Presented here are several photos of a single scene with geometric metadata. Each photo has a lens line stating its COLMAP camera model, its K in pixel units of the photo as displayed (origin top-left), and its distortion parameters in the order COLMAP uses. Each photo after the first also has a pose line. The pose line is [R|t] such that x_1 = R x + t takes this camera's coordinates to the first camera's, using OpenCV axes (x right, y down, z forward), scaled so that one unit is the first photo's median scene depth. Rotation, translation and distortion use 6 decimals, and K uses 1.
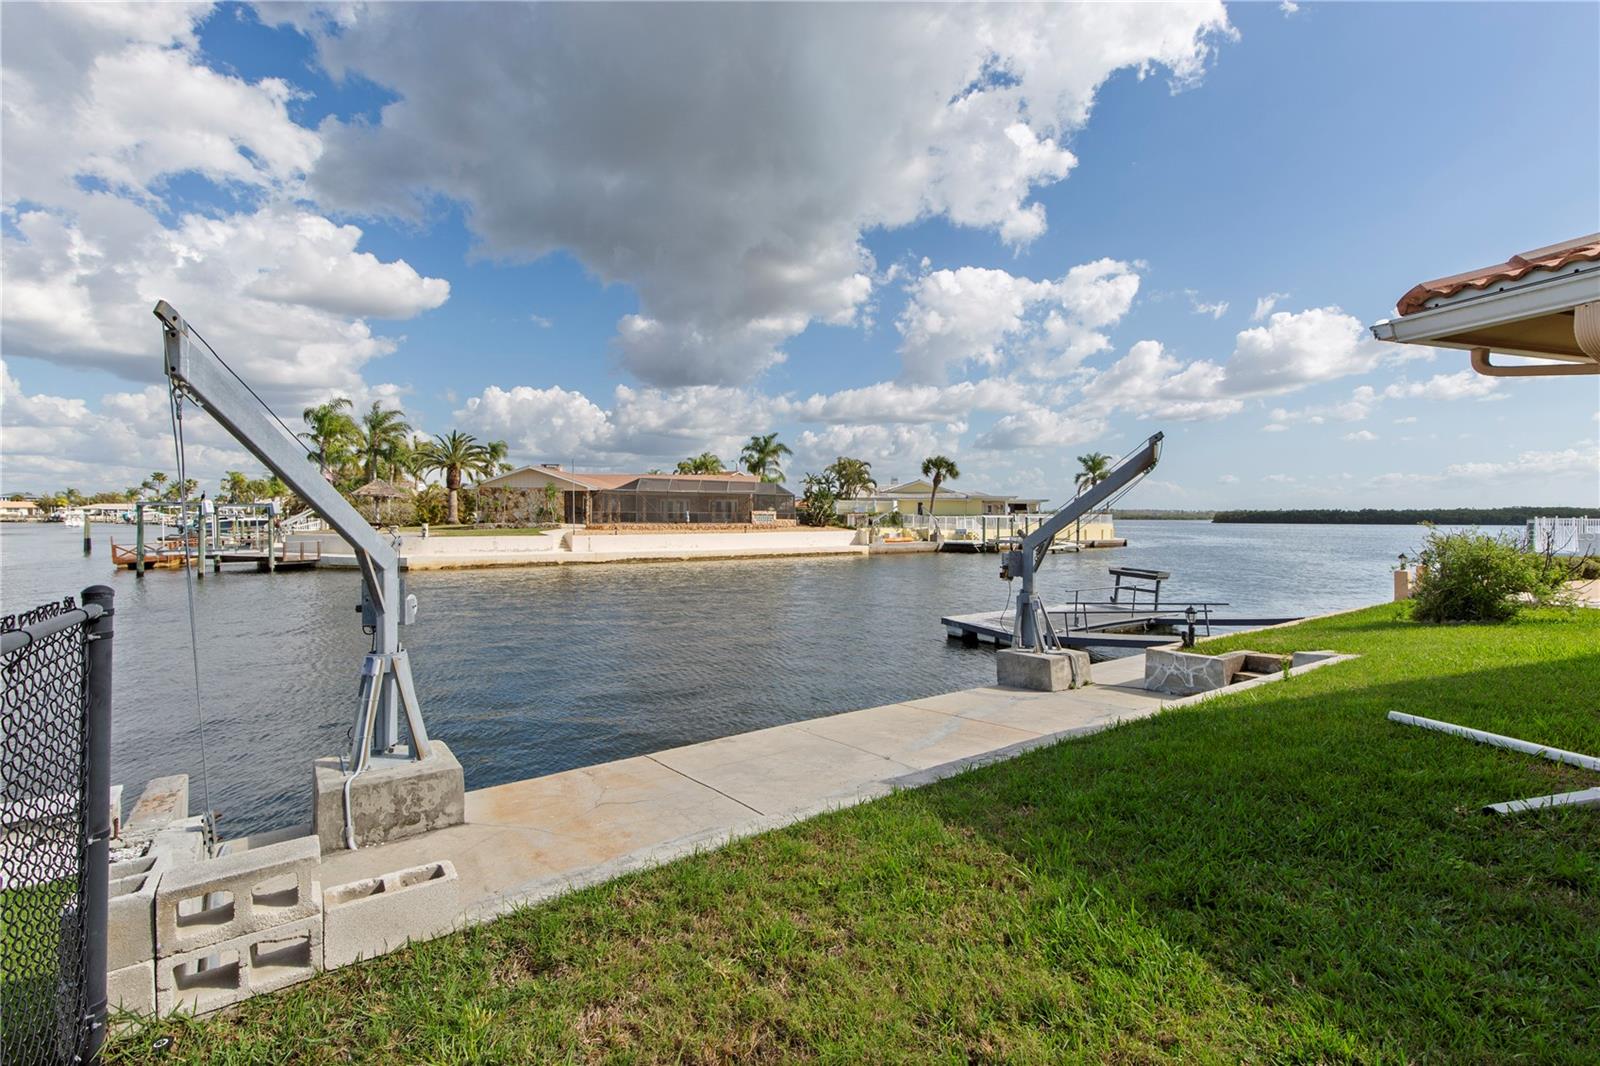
lens RADIAL K [[719.6, 0, 806.2], [0, 719.6, 527.8], [0, 0, 1]] dist [0.010731, -0.001784]
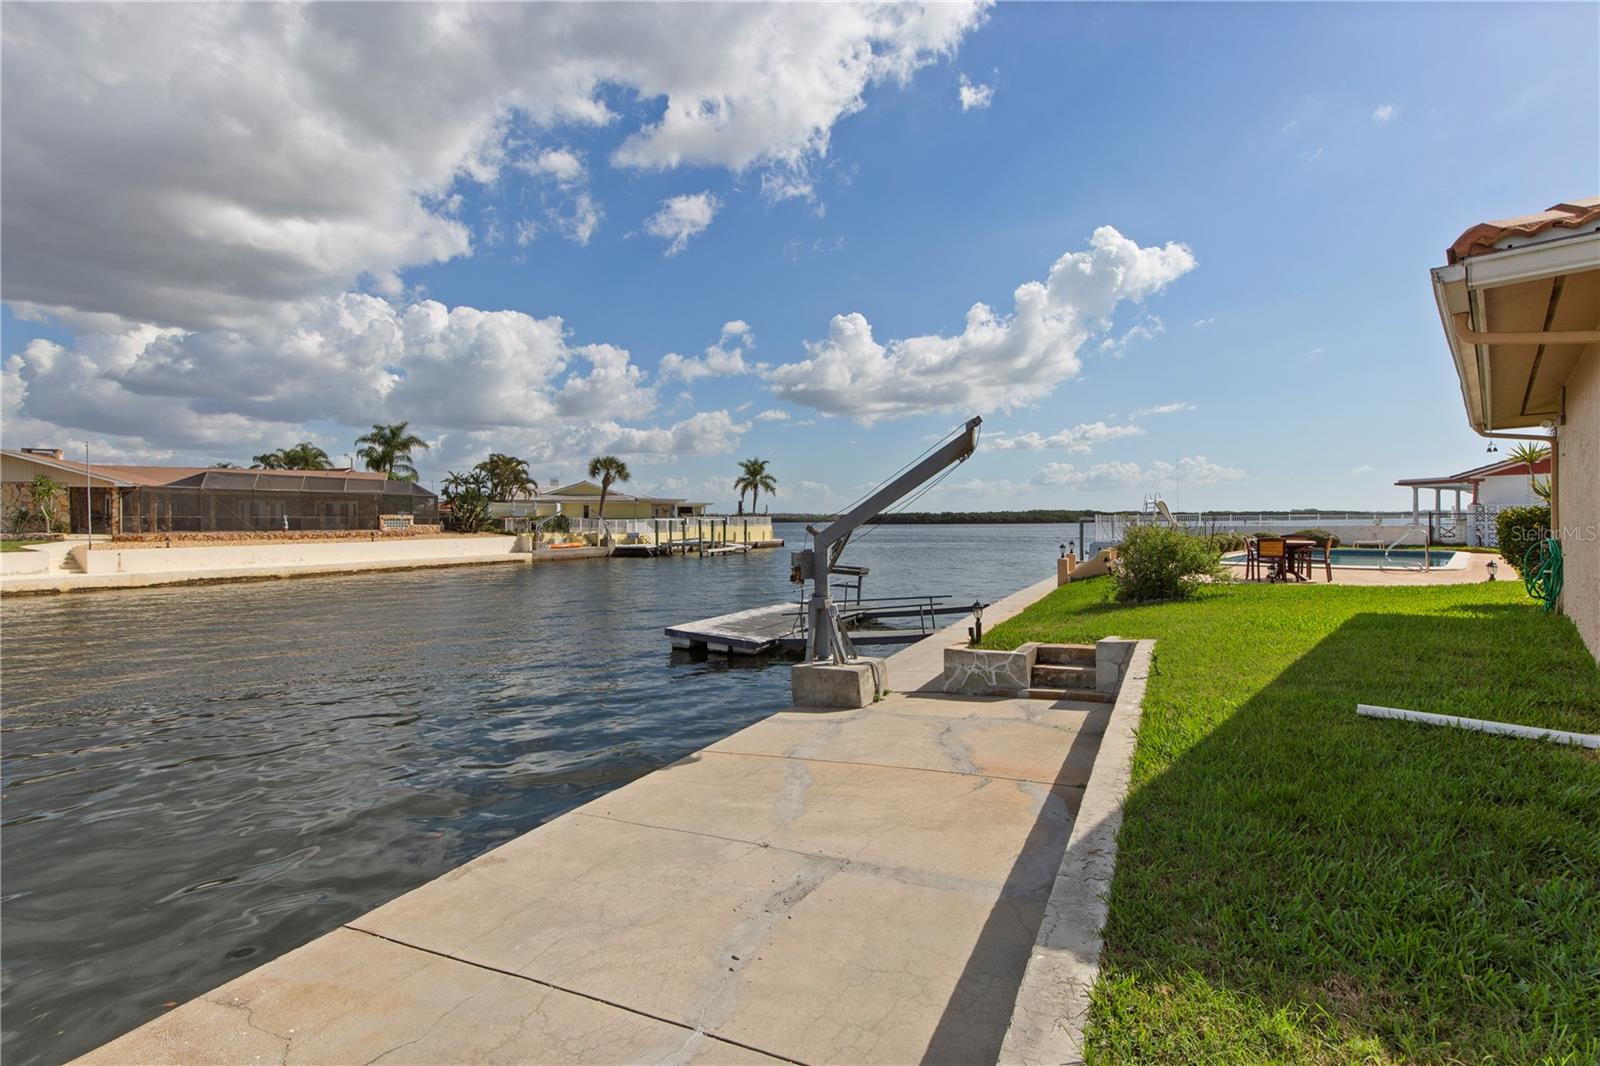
lens RADIAL K [[719.6, 0, 807.9], [0, 719.6, 533.3], [0, 0, 1]] dist [0.010731, -0.001784]
pose [[0.888962, -0.016995, 0.457665, -0.018292], [0.016359, 0.999852, 0.005352, 0.001333], [-0.457688, 0.002730, 0.889108, 0.038552]]
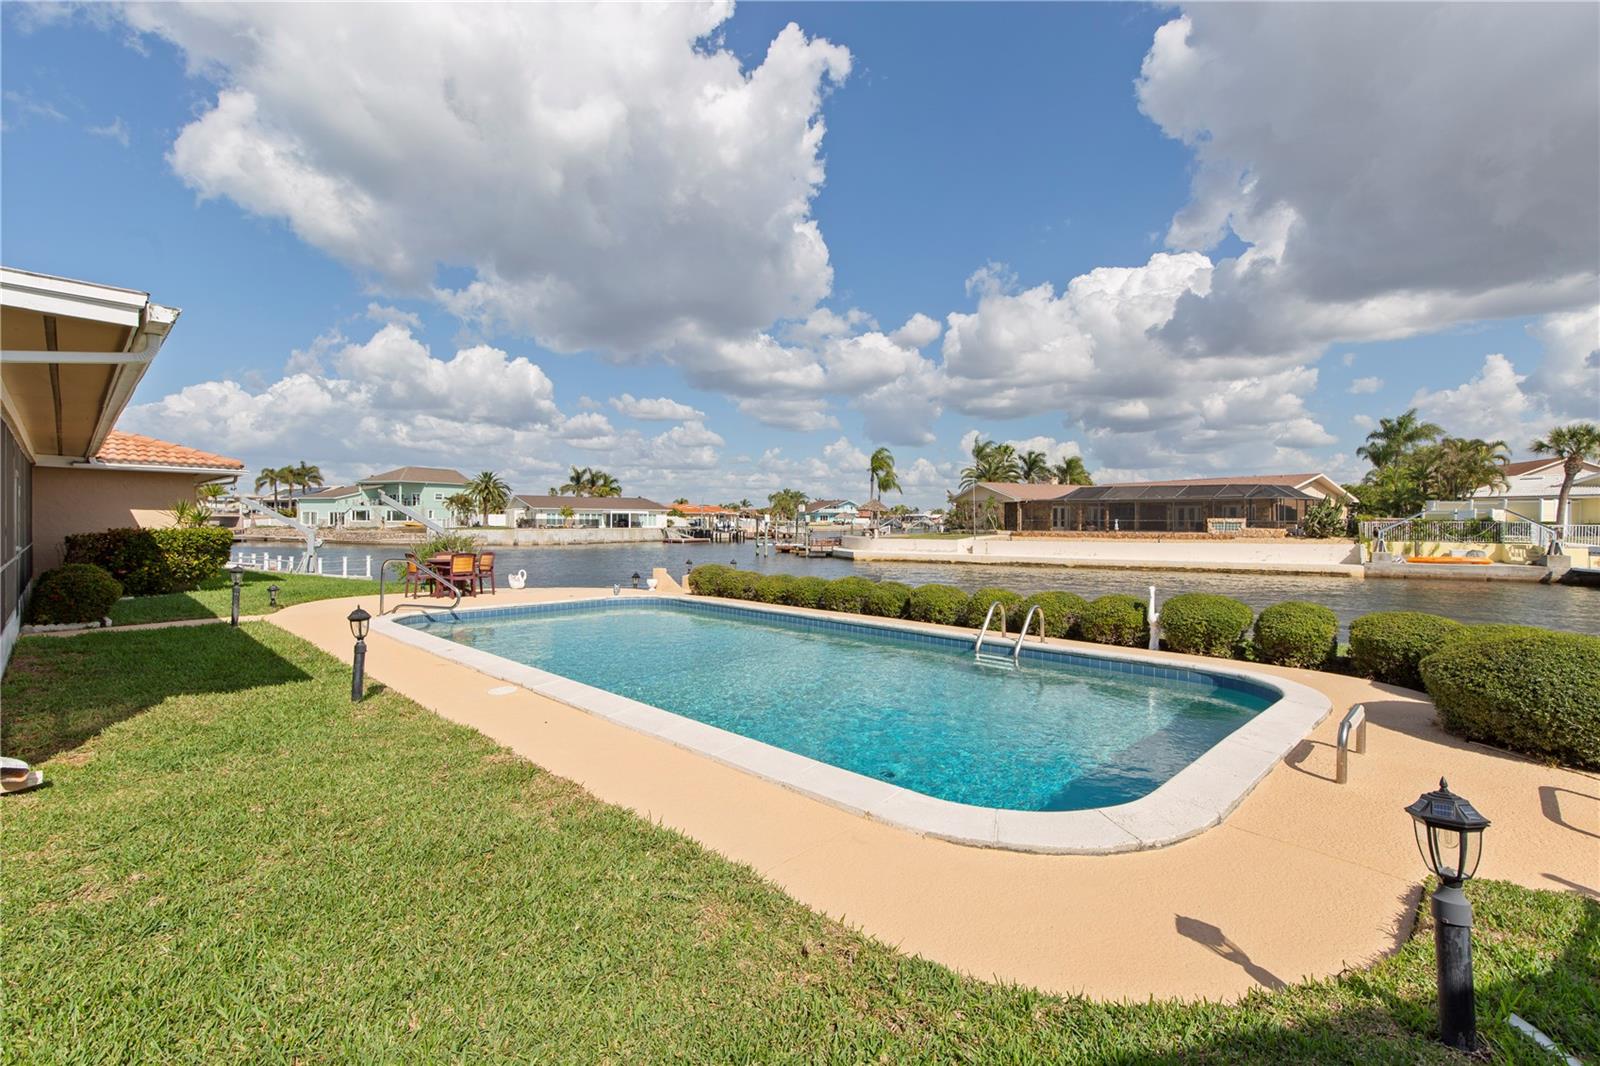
lens RADIAL K [[719.6, 0, 797.2], [0, 719.6, 528.7], [0, 0, 1]] dist [0.010731, -0.001784]
pose [[0.433677, 0.007245, -0.901039, 0.480067], [-0.015604, 0.999878, 0.000529, -0.003523], [0.900933, 0.013830, 0.433737, 0.164973]]
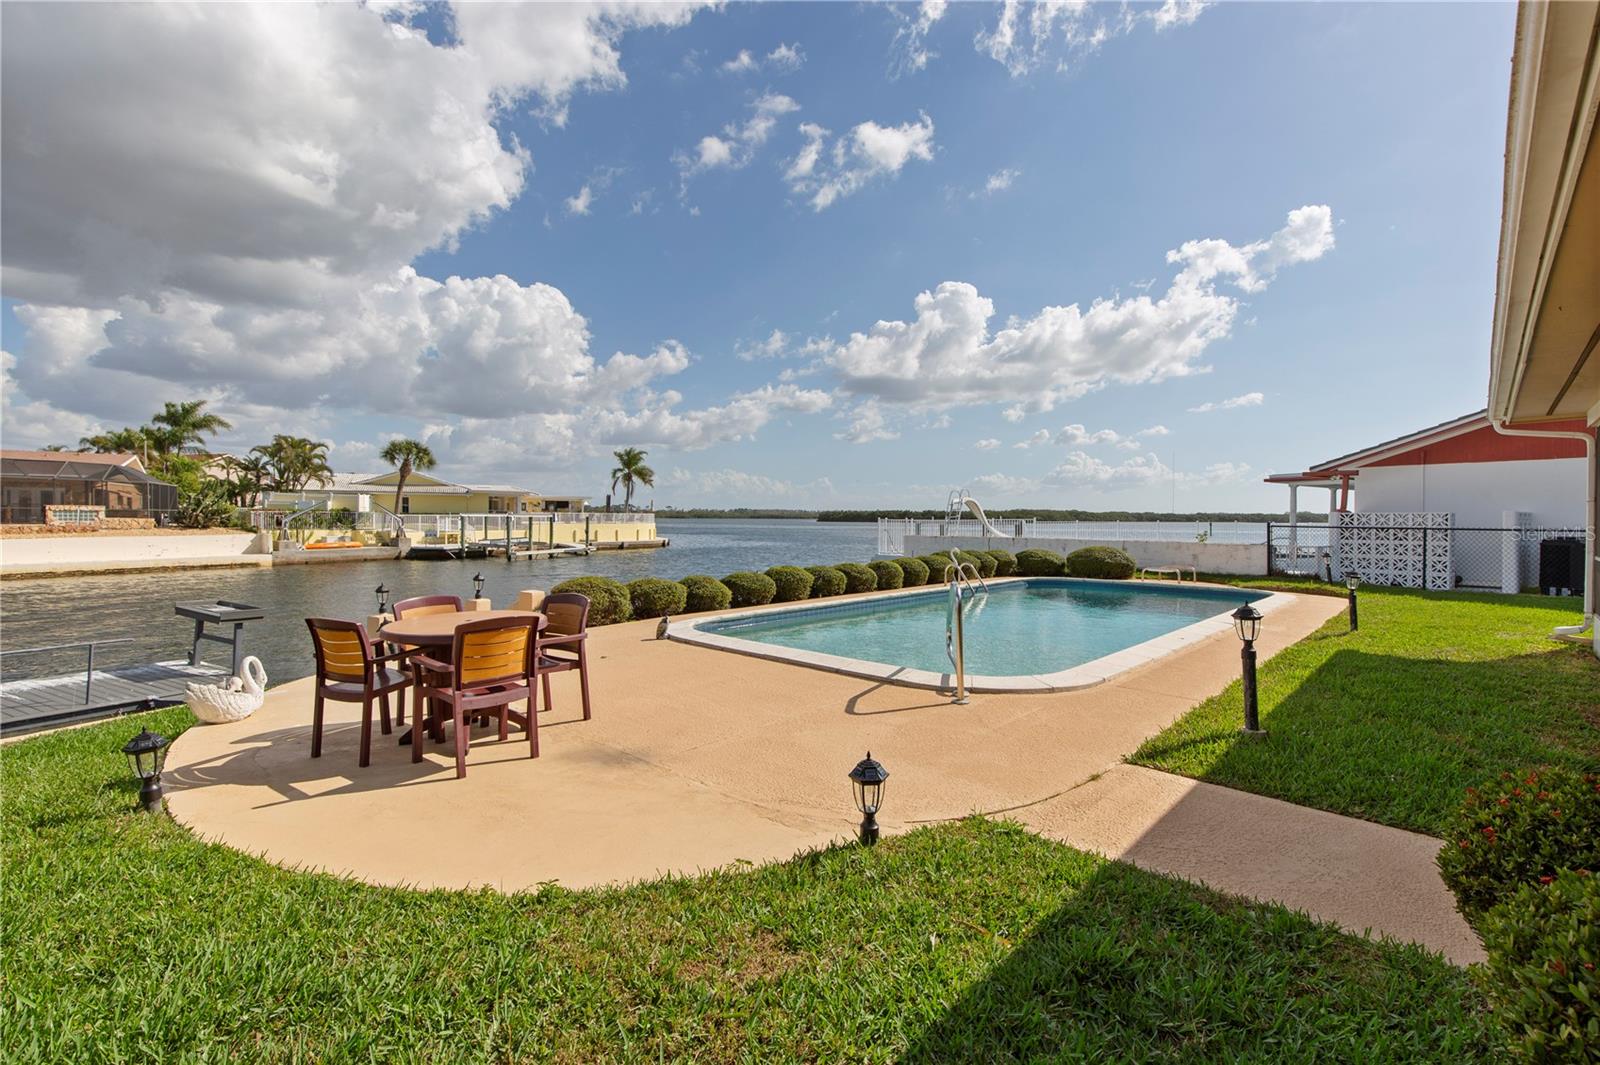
lens RADIAL K [[719.6, 0, 810.6], [0, 719.6, 525.1], [0, 0, 1]] dist [0.010731, -0.001784]
pose [[0.884679, -0.002770, 0.466193, 0.221135], [0.003573, 0.999993, -0.000838, -0.002185], [-0.466188, 0.002407, 0.884683, 0.091723]]
